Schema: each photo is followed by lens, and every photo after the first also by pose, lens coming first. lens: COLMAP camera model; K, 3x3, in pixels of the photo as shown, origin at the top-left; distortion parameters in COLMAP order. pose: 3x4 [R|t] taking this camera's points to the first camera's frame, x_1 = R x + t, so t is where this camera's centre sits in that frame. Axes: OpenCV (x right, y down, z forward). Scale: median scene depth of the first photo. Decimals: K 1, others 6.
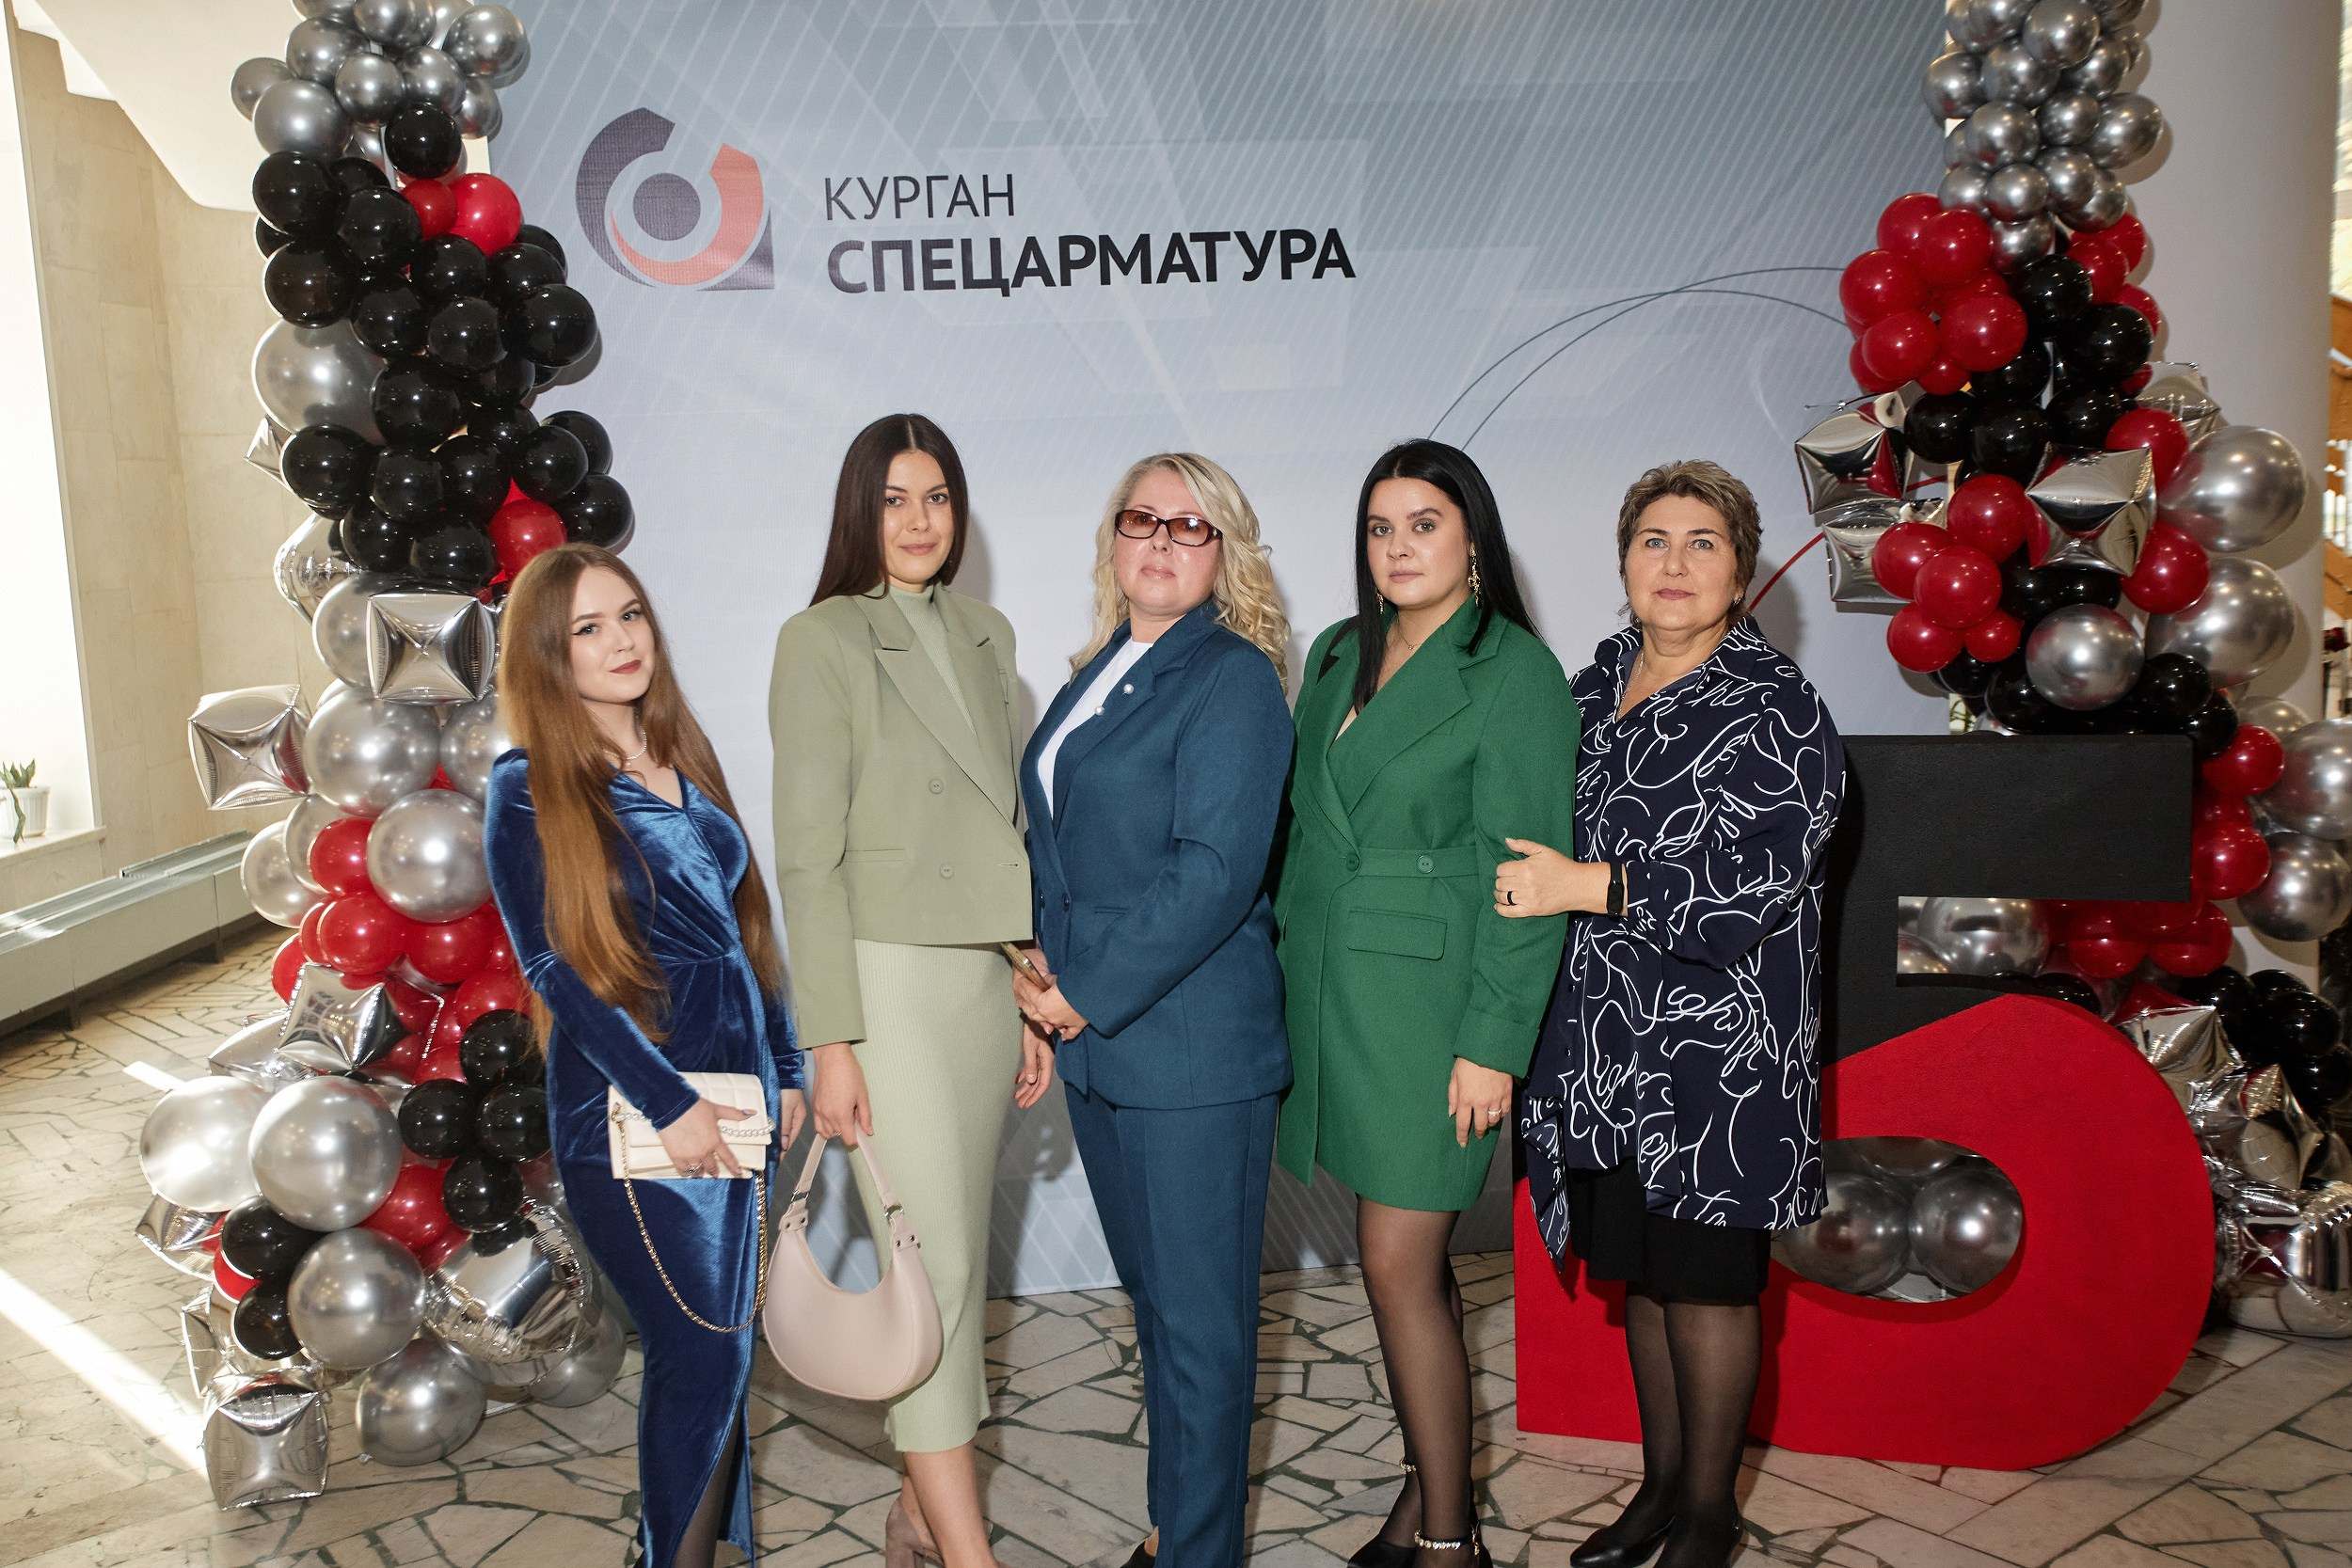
lens RADIAL K [[2471.8, 0, 1127.5], [0, 2471.8, 781.7], [0, 0, 1]] dist [0.007041, 0.096873]
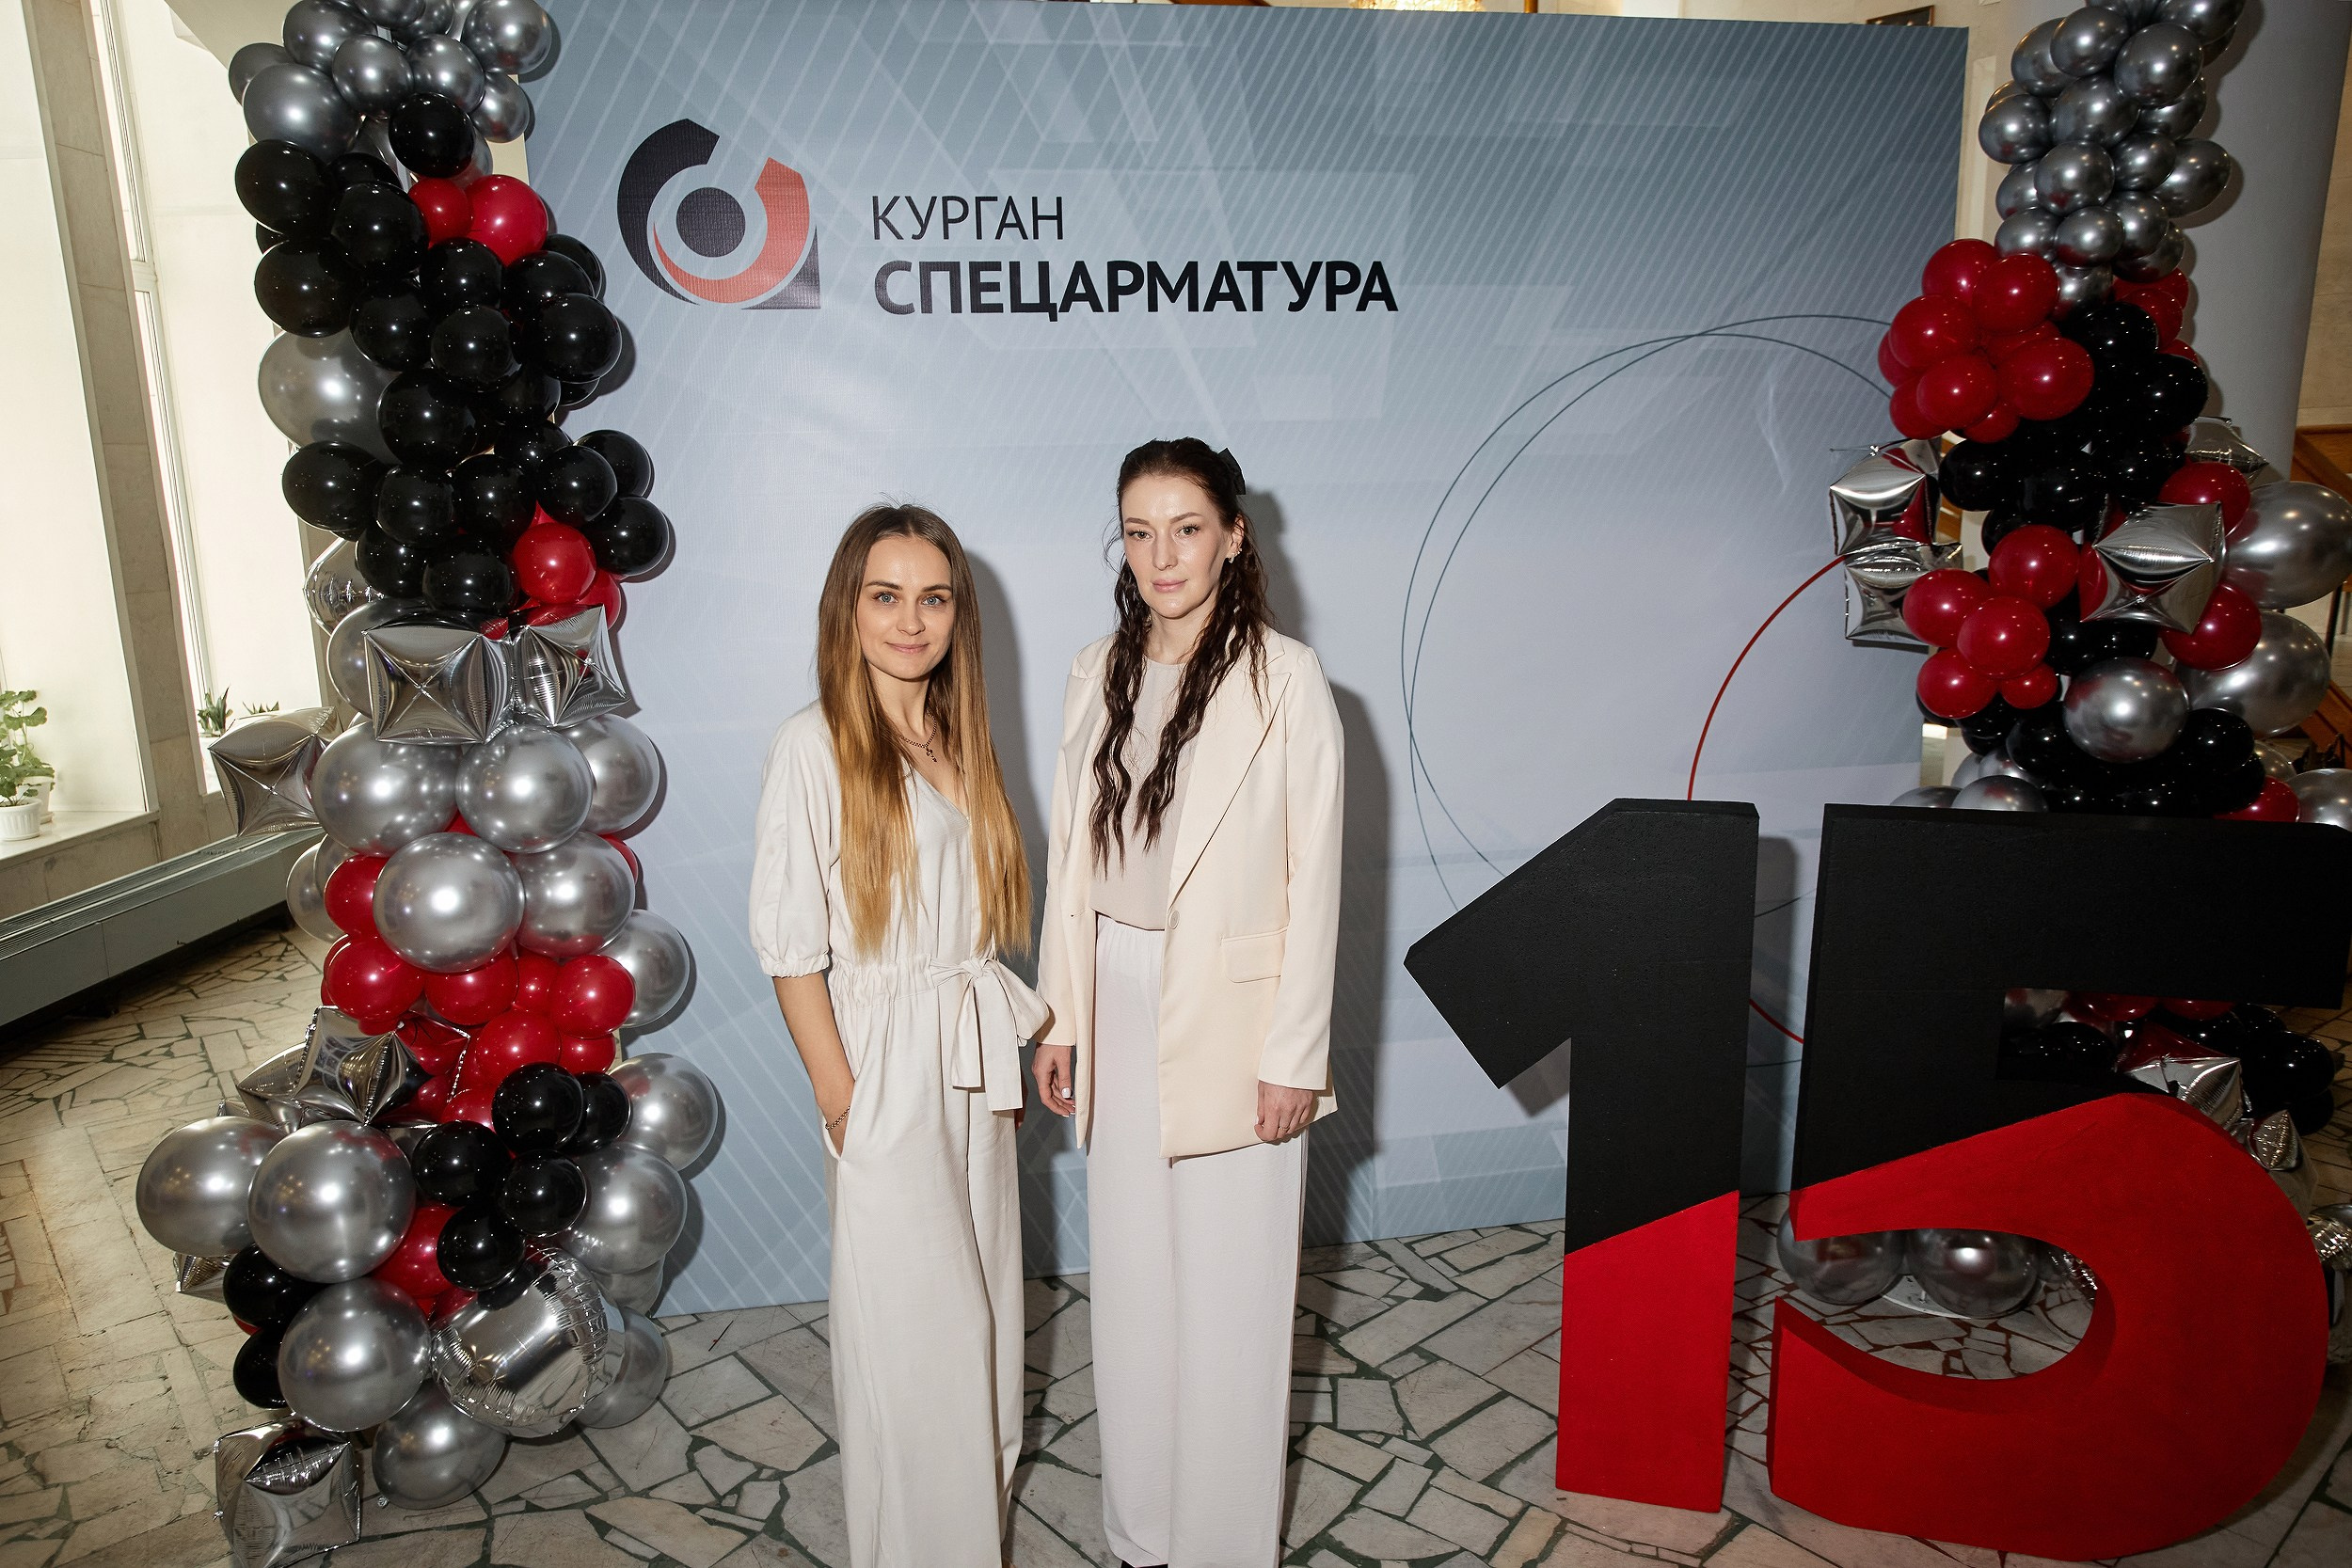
lens RADIAL K [[1605.7, 0, 1144.9], [0, 1605.7, 796.1], [0, 0, 1]] dist [-0.055540, 0.060758]
pose [[0.999708, 0.015325, 0.018666, -0.021754], [-0.016646, 0.997207, 0.072807, -0.053194], [-0.017498, -0.073096, 0.997171, 0.346234]]
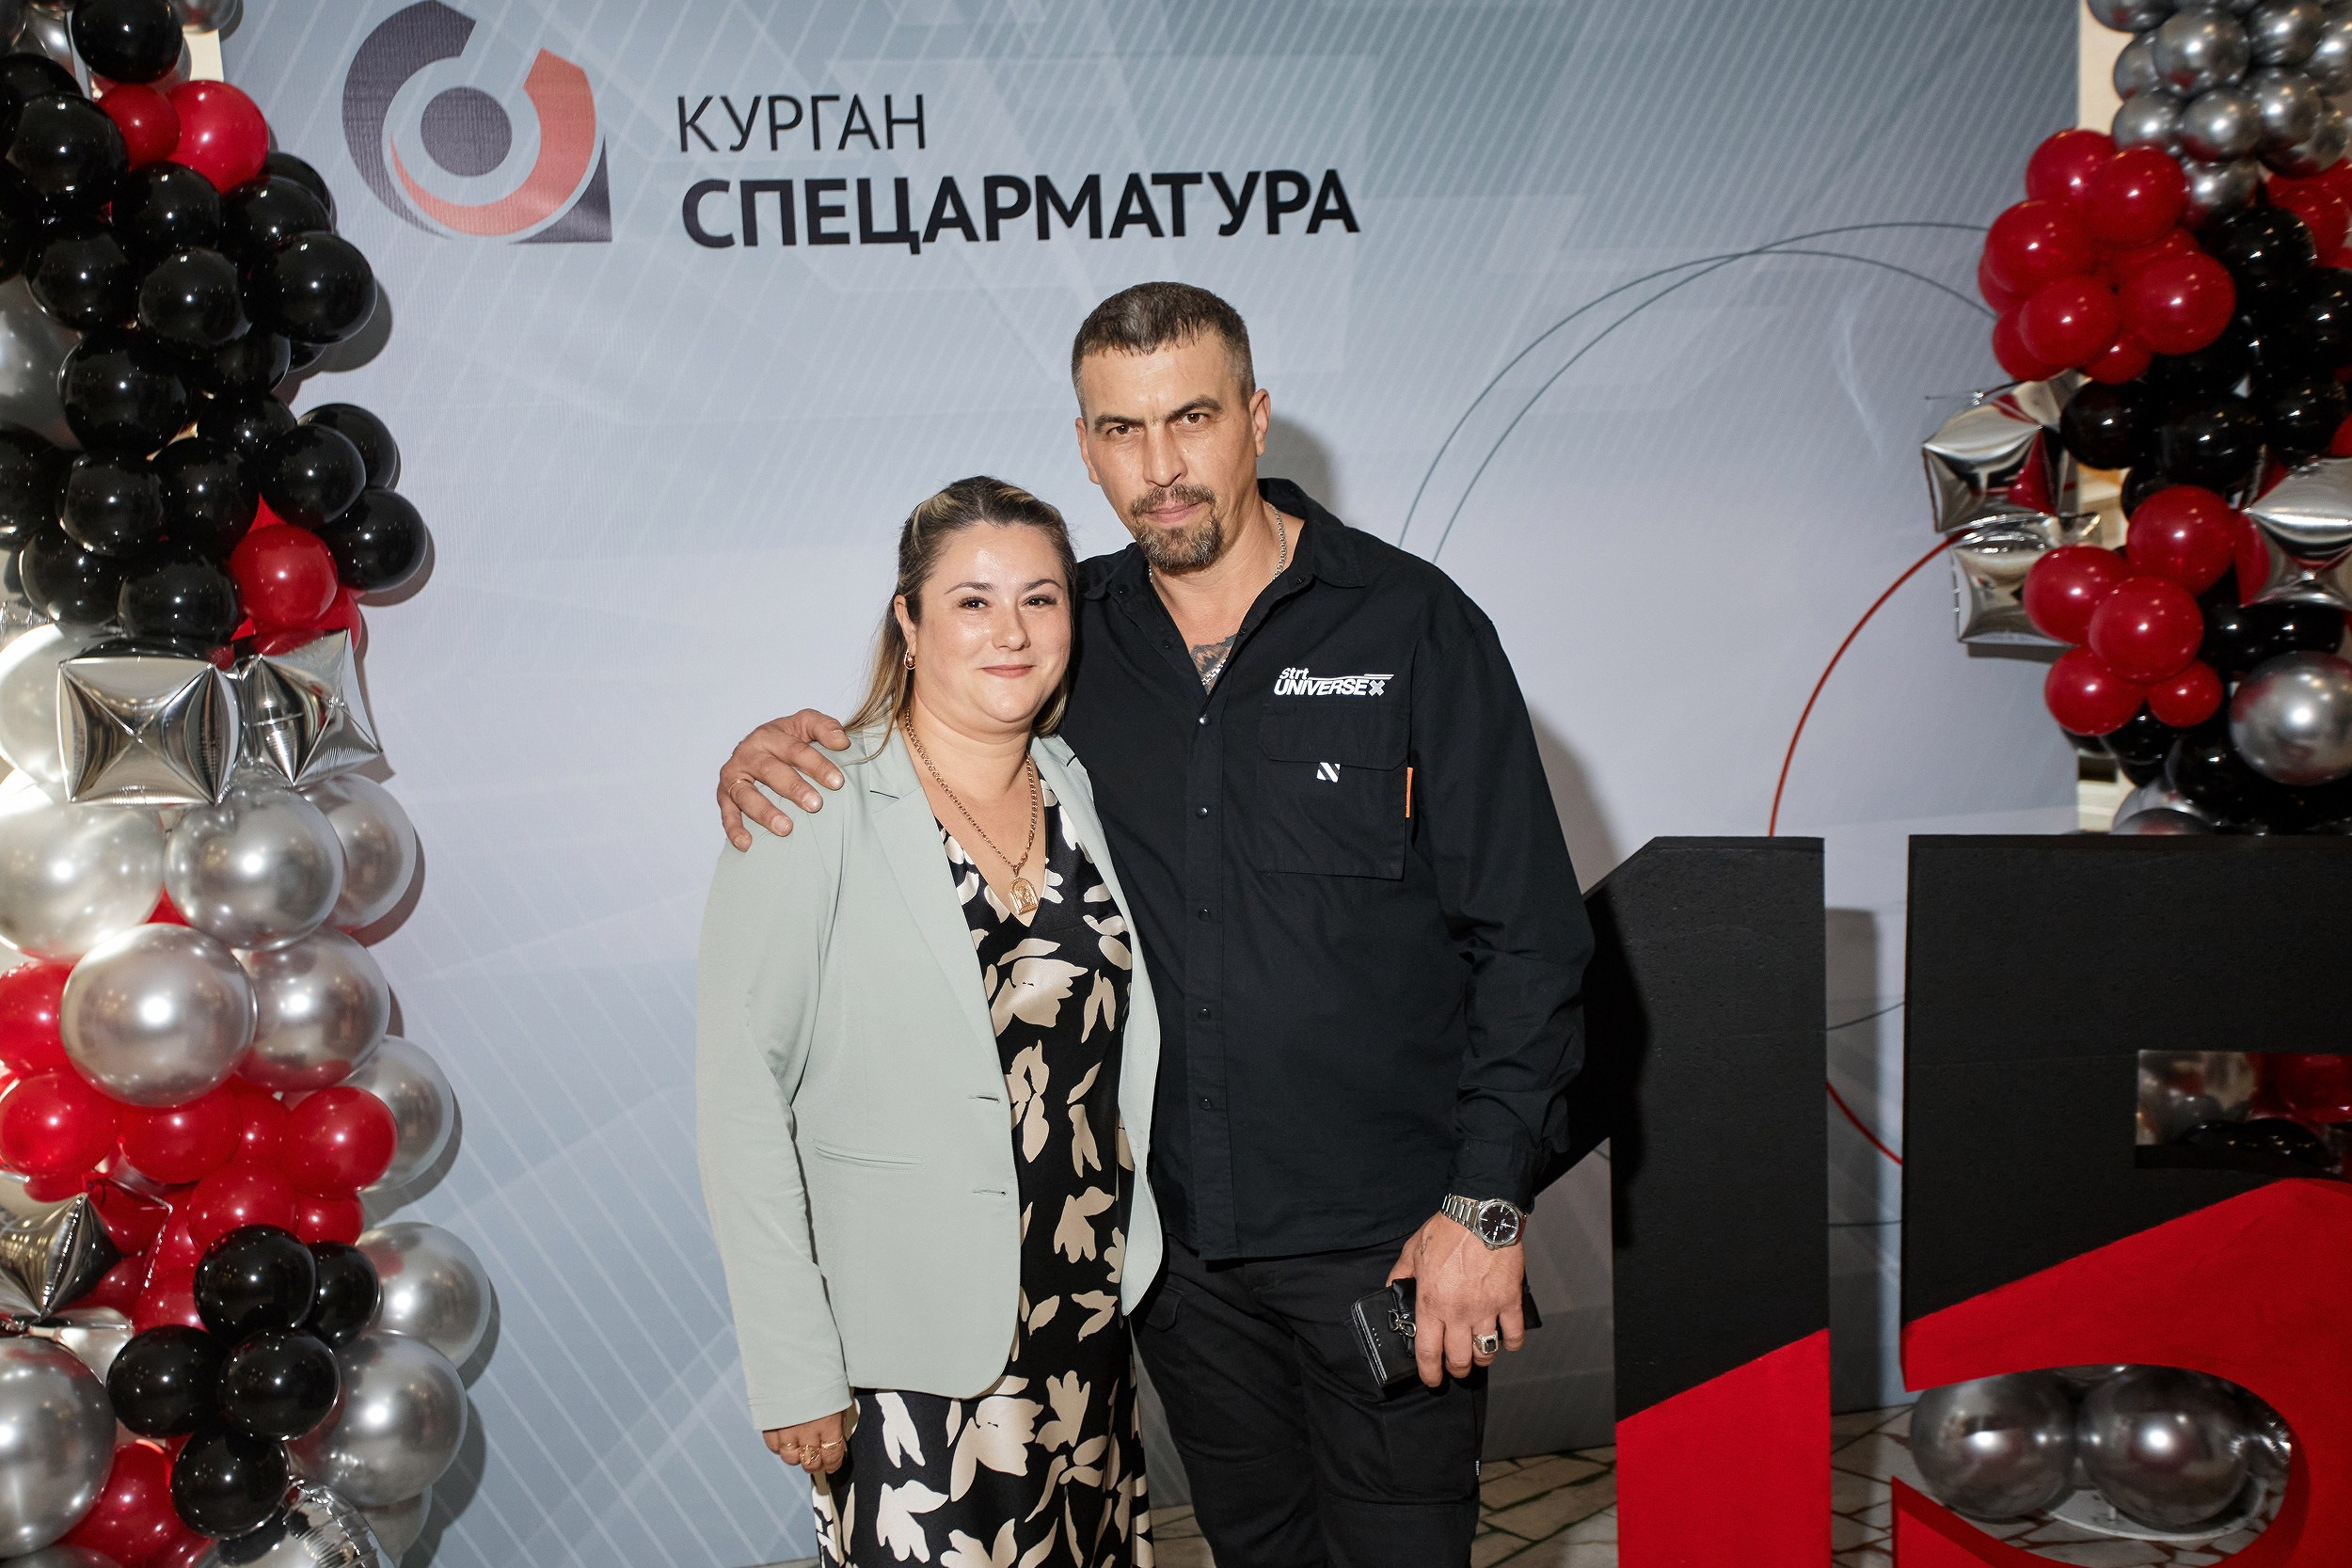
lens RADIAL K [[2600.0, 0, 1126.3], [0, 2600.0, 789.0], [0, 0, 1]] dist [0.011081, 0.119268]
pose [[0.997097, -0.010228, 0.075454, -0.047374], [0.009877, 0.999939, 0.005020, -0.033840], [-0.075500, -0.004260, 0.997137, 0.190305]]
